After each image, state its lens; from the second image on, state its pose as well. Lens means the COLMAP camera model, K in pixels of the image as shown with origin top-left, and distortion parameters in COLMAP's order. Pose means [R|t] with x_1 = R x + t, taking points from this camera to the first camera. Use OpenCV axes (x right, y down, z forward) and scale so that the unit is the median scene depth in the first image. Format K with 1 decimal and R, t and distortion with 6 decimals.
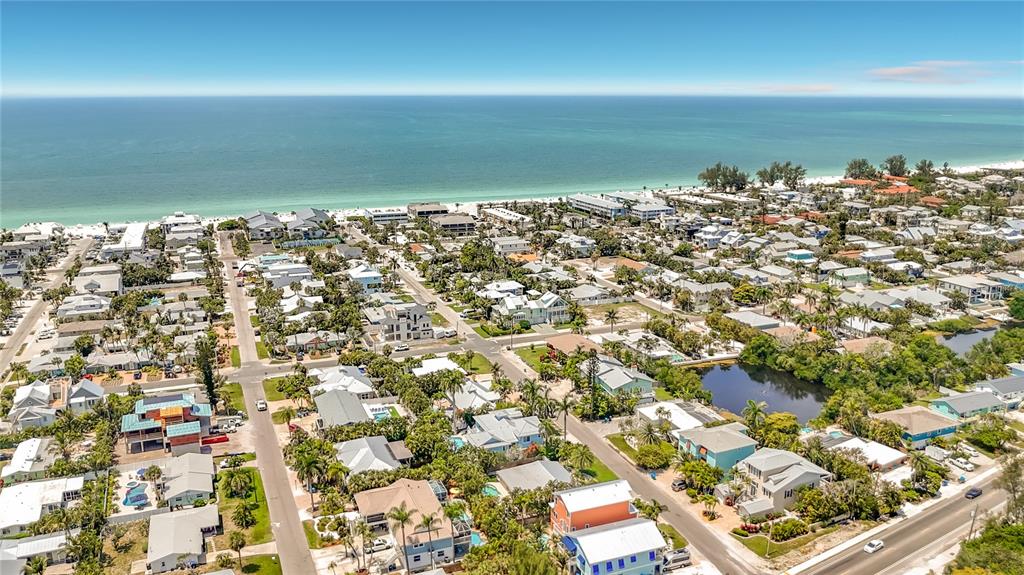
lens RADIAL K [[788.6, 0, 512.0], [0, 788.6, 287.5], [0, 0, 1]] dist [0.055789, -0.164502]
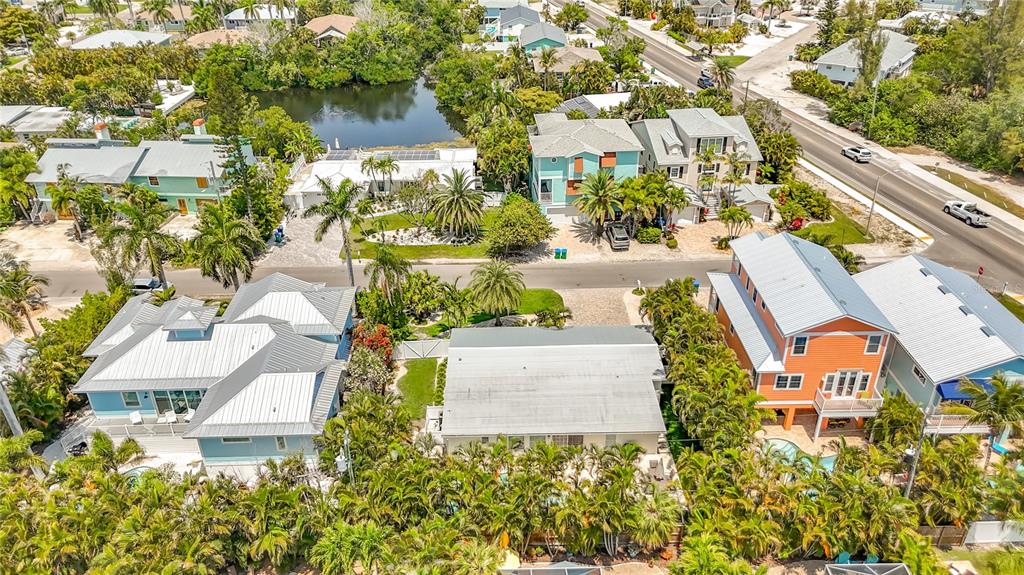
lens RADIAL K [[767.3, 0, 517.3], [0, 767.3, 317.7], [0, 0, 1]] dist [0.080824, -0.094295]
pose [[0.354160, -0.480424, 0.802348, -0.144331], [0.231041, 0.876311, 0.422729, 0.042408], [-0.906196, 0.035662, 0.421352, 0.521760]]
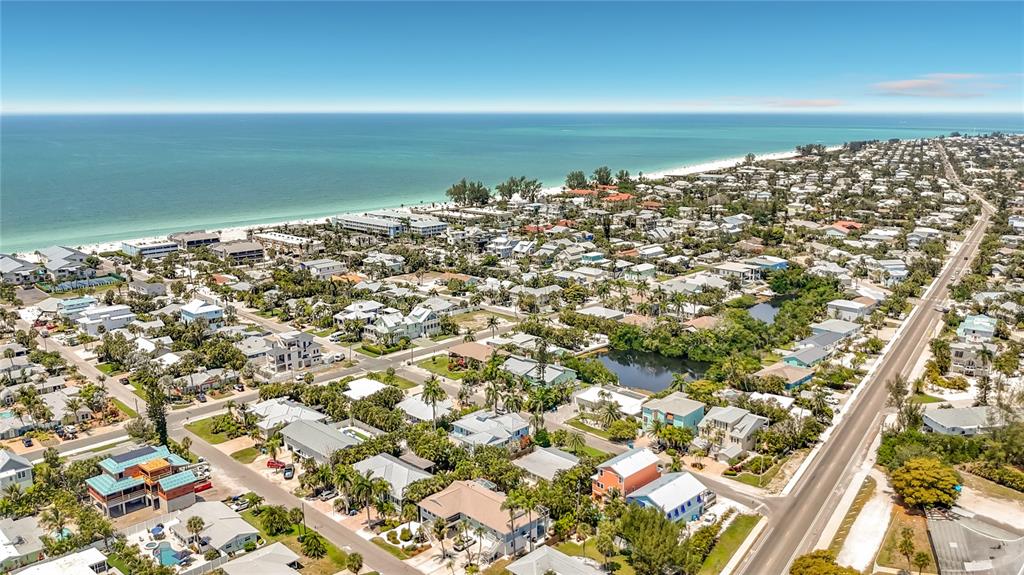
lens RADIAL K [[805.2, 0, 512.0], [0, 805.2, 287.5], [0, 0, 1]] dist [0.062680, -0.184426]
pose [[0.916972, -0.085632, 0.389654, -0.267729], [0.095560, 0.995405, -0.006127, -0.001819], [-0.387339, 0.042854, 0.920941, -0.022468]]
